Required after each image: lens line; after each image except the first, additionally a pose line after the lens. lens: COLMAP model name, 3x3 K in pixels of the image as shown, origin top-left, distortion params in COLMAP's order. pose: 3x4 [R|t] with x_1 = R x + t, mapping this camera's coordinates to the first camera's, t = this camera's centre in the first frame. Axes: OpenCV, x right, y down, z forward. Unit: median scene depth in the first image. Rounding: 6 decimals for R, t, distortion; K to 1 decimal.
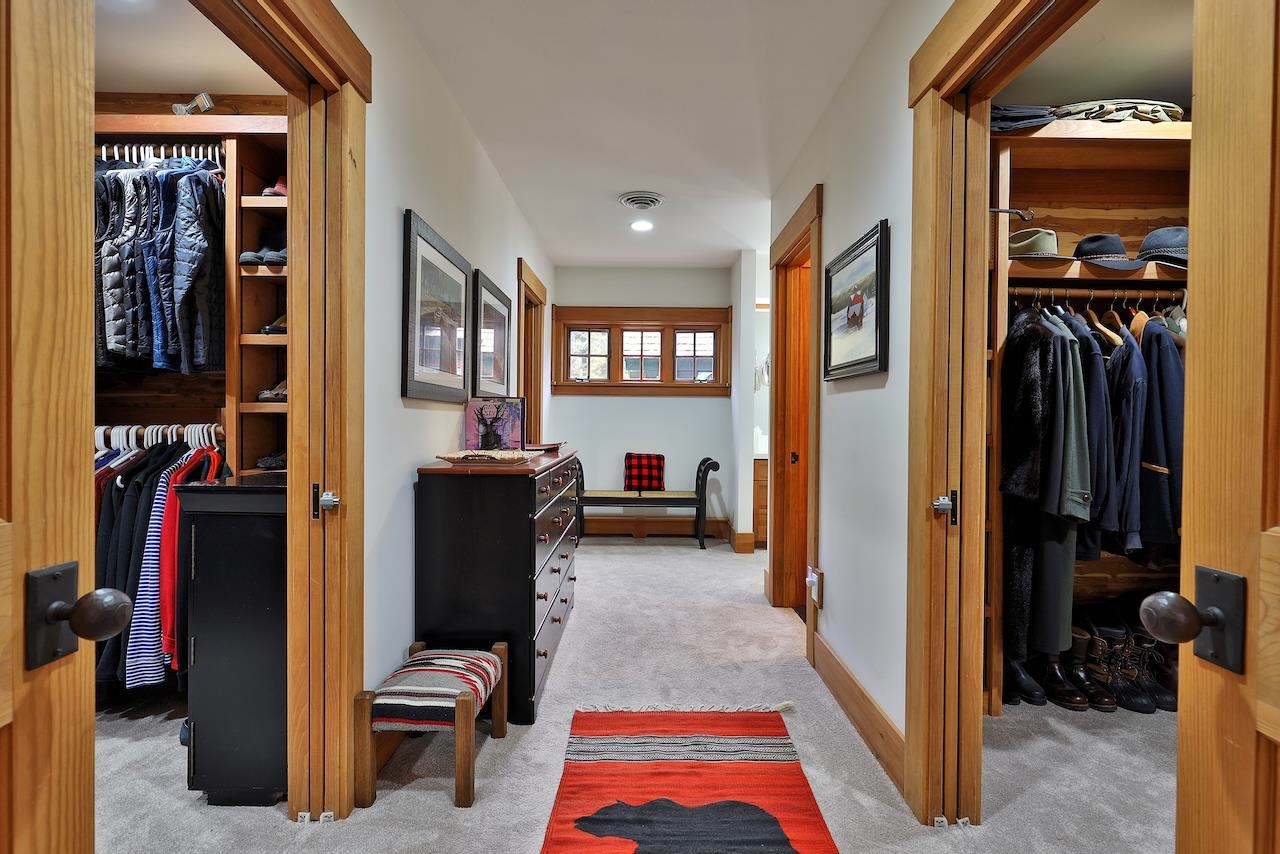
lens RADIAL K [[617.5, 0, 640.6], [0, 617.5, 422.8], [0, 0, 1]] dist [0.002059, 0.000737]
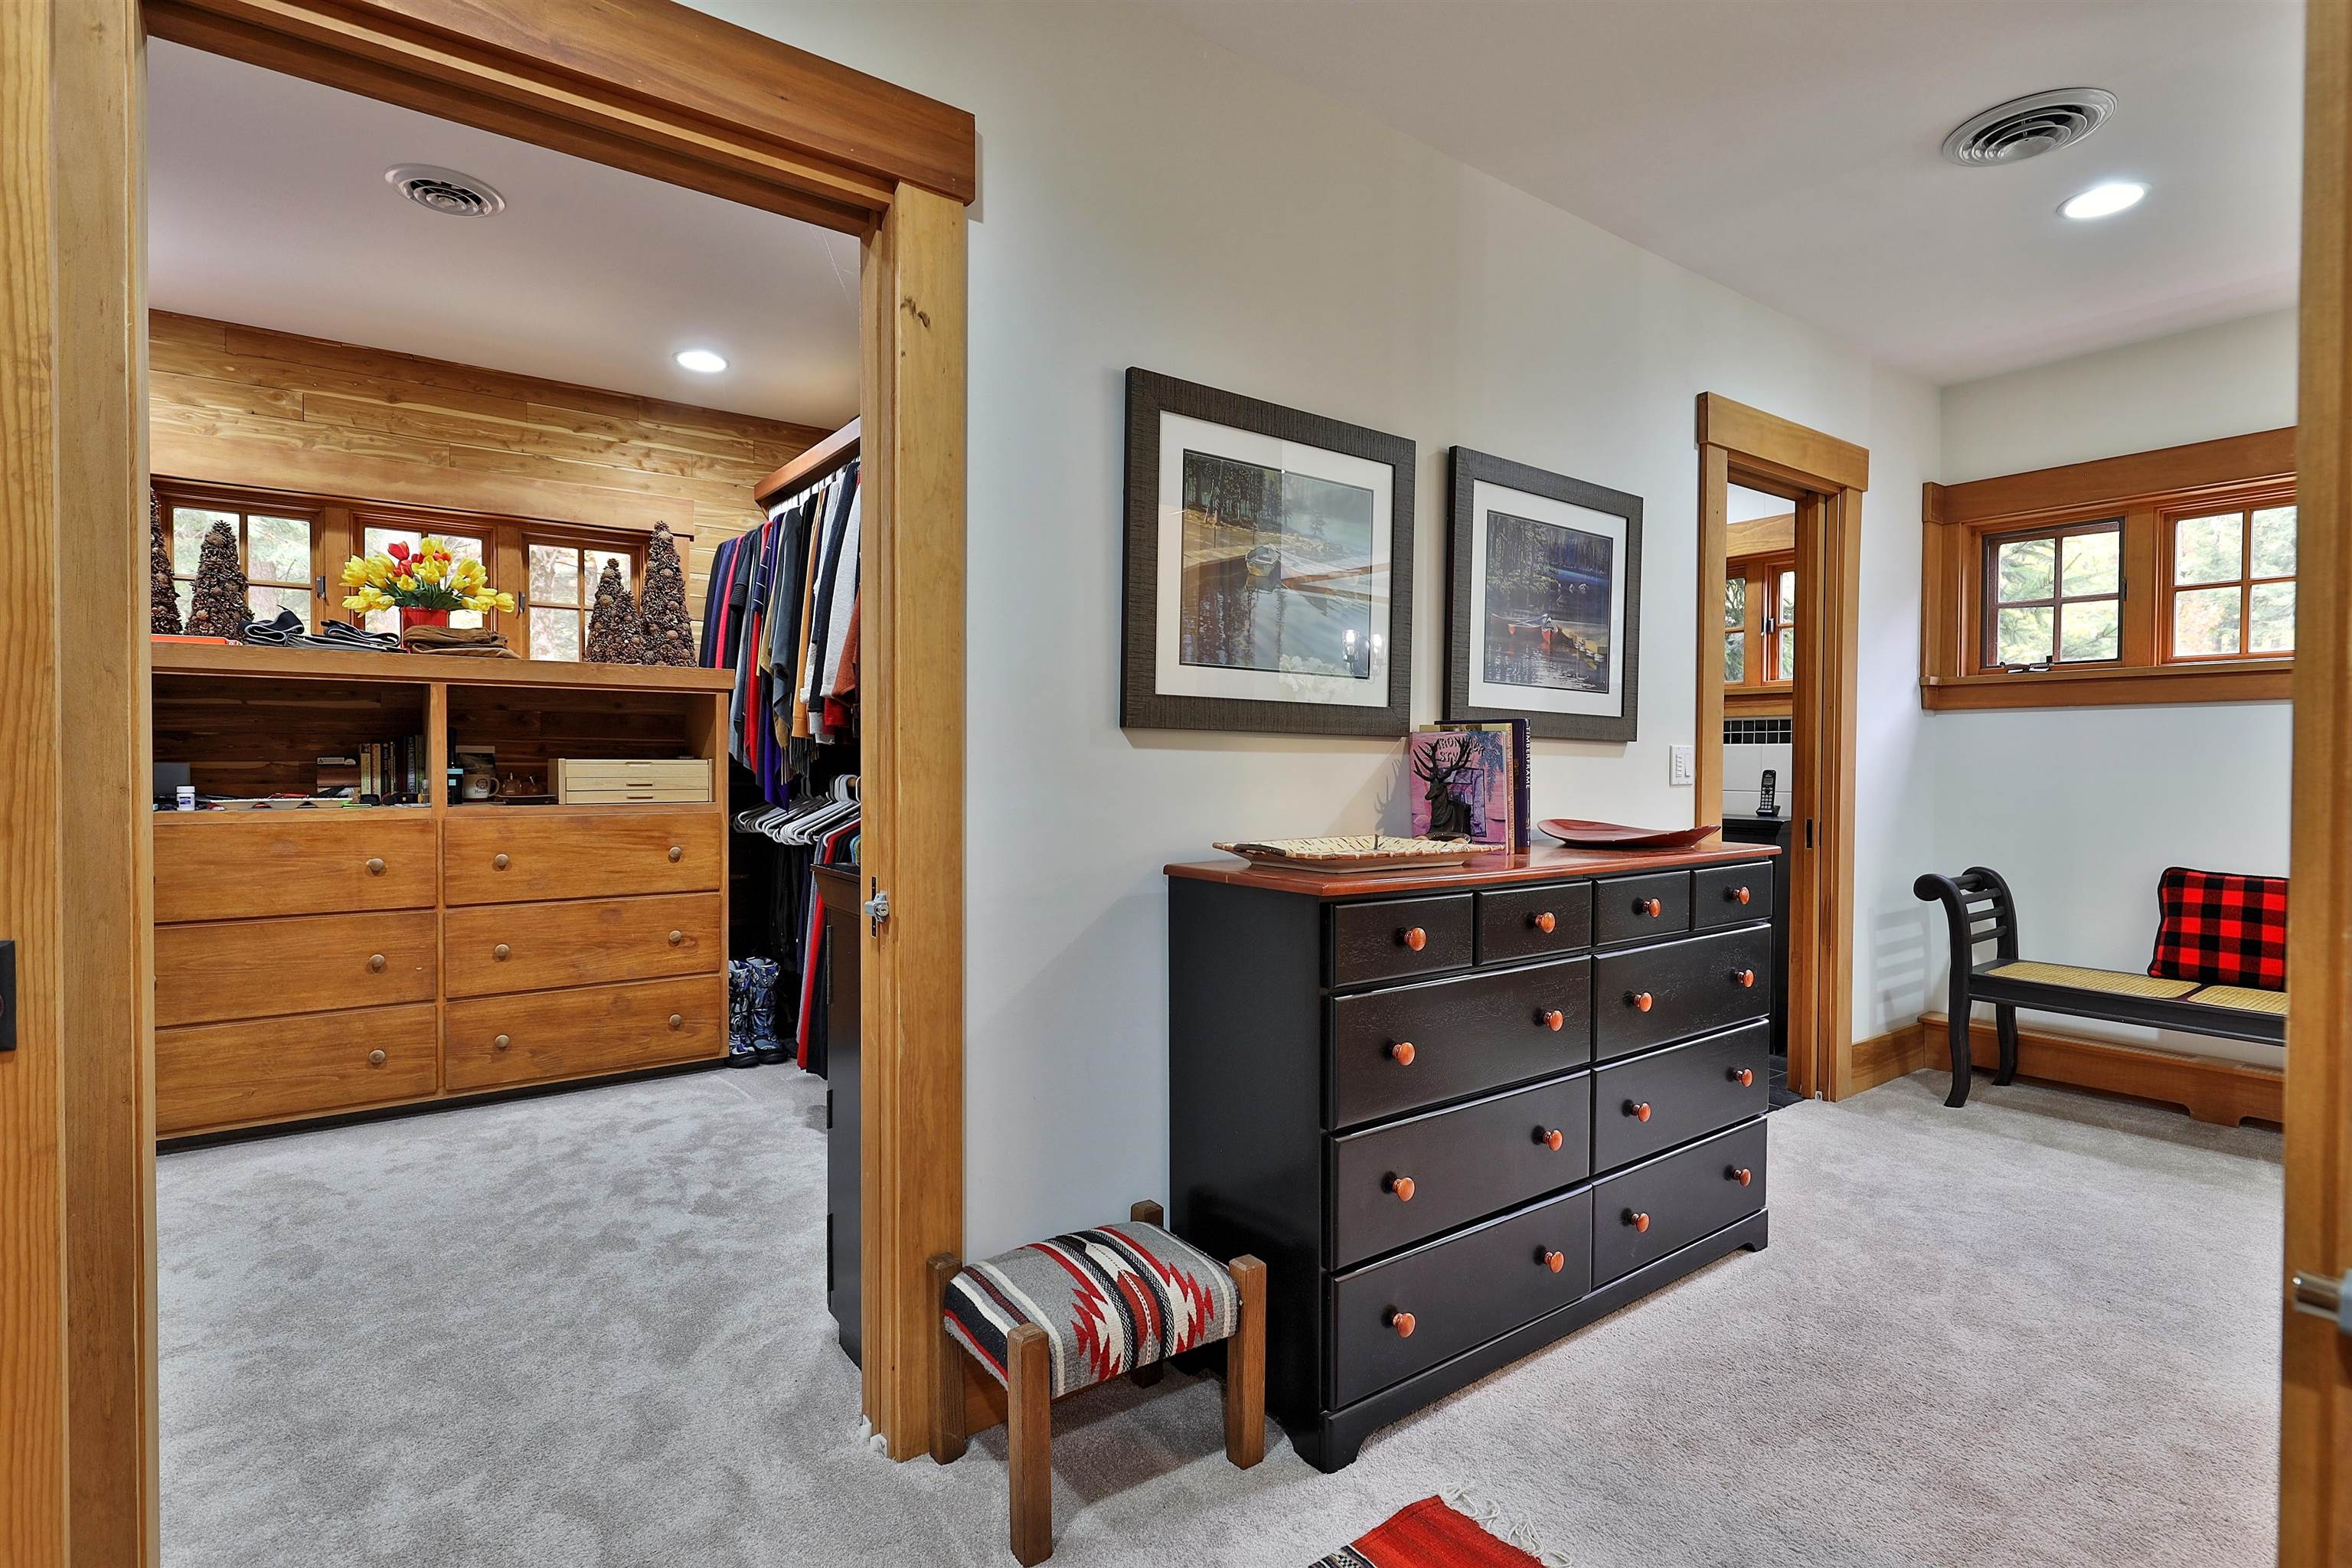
lens RADIAL K [[1134.6, 0, 1188.9], [0, 1134.6, 777.9], [0, 0, 1]] dist [0.002059, 0.000737]
pose [[0.595336, 0.003023, -0.803471, 0.166281], [-0.004008, 0.999992, 0.000793, 0.000008], [0.803467, 0.002748, 0.595343, 0.182543]]
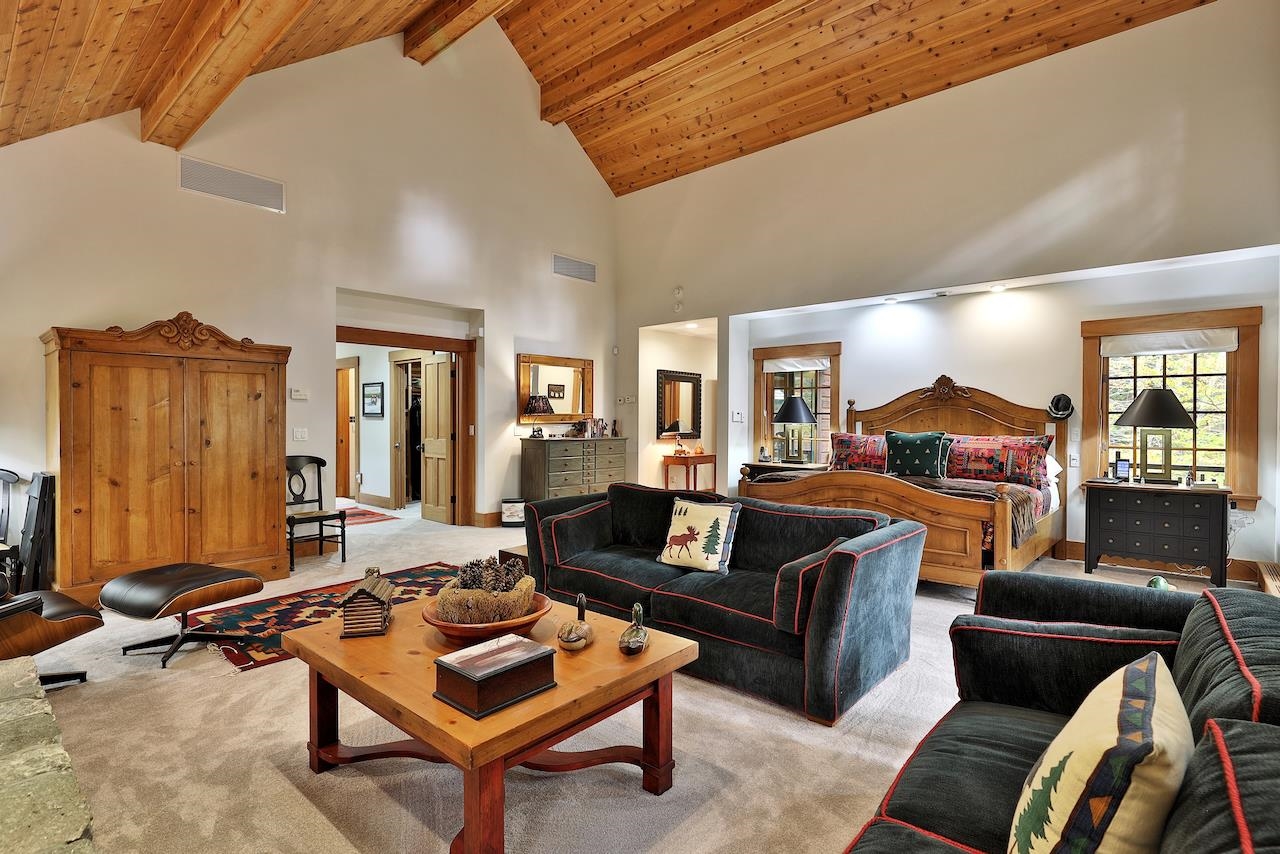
lens RADIAL K [[617.5, 0, 641.4], [0, 617.5, 424.9], [0, 0, 1]] dist [0.002059, 0.000737]
pose [[0.656428, -0.015722, 0.754225, -0.611210], [0.006302, 0.999862, 0.015358, -0.029217], [-0.754362, -0.005328, 0.656437, -1.163808]]
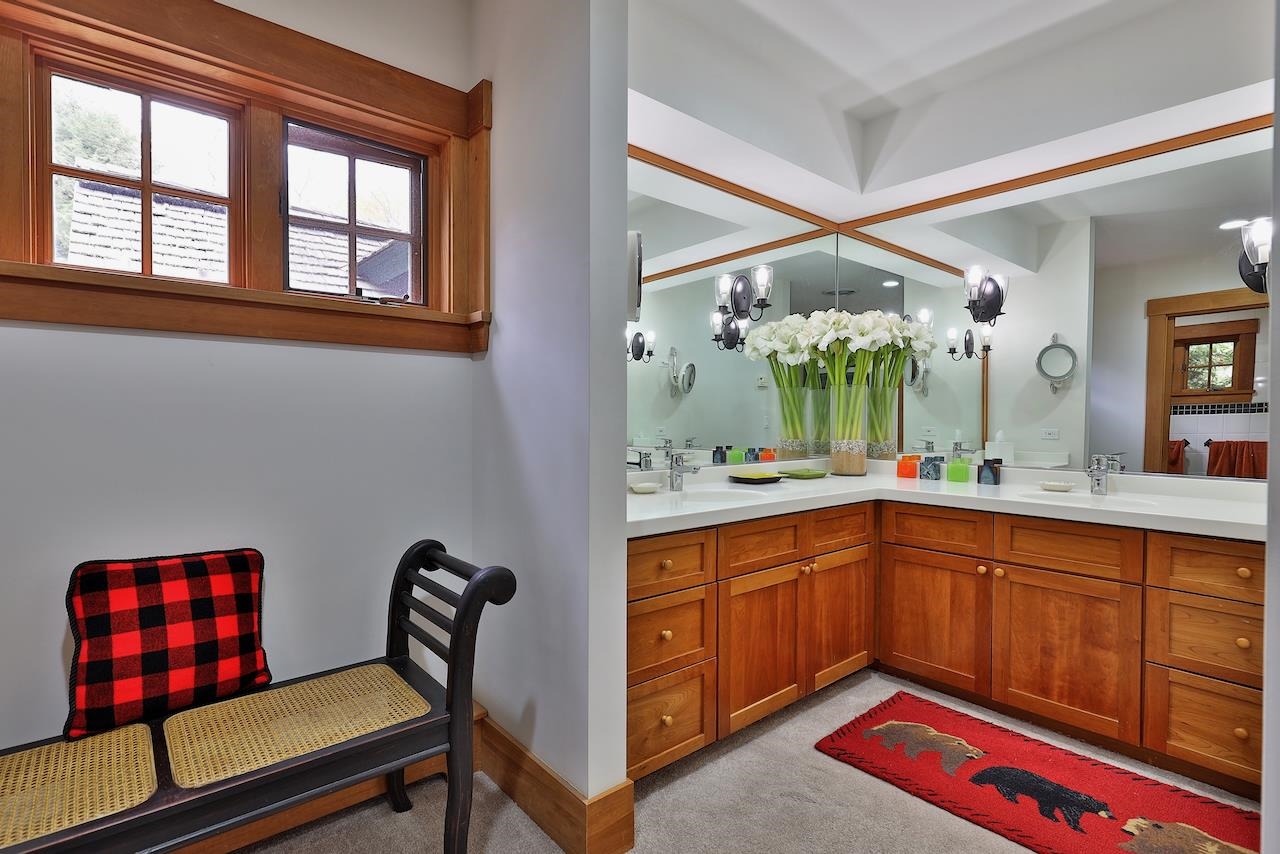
lens RADIAL K [[617.5, 0, 641.1], [0, 617.5, 424.2], [0, 0, 1]] dist [0.002059, 0.000737]
pose [[0.756664, -0.016397, 0.653599, -0.013663], [0.007345, 0.999836, 0.016580, -0.007435], [-0.653763, -0.007745, 0.756660, 0.694906]]
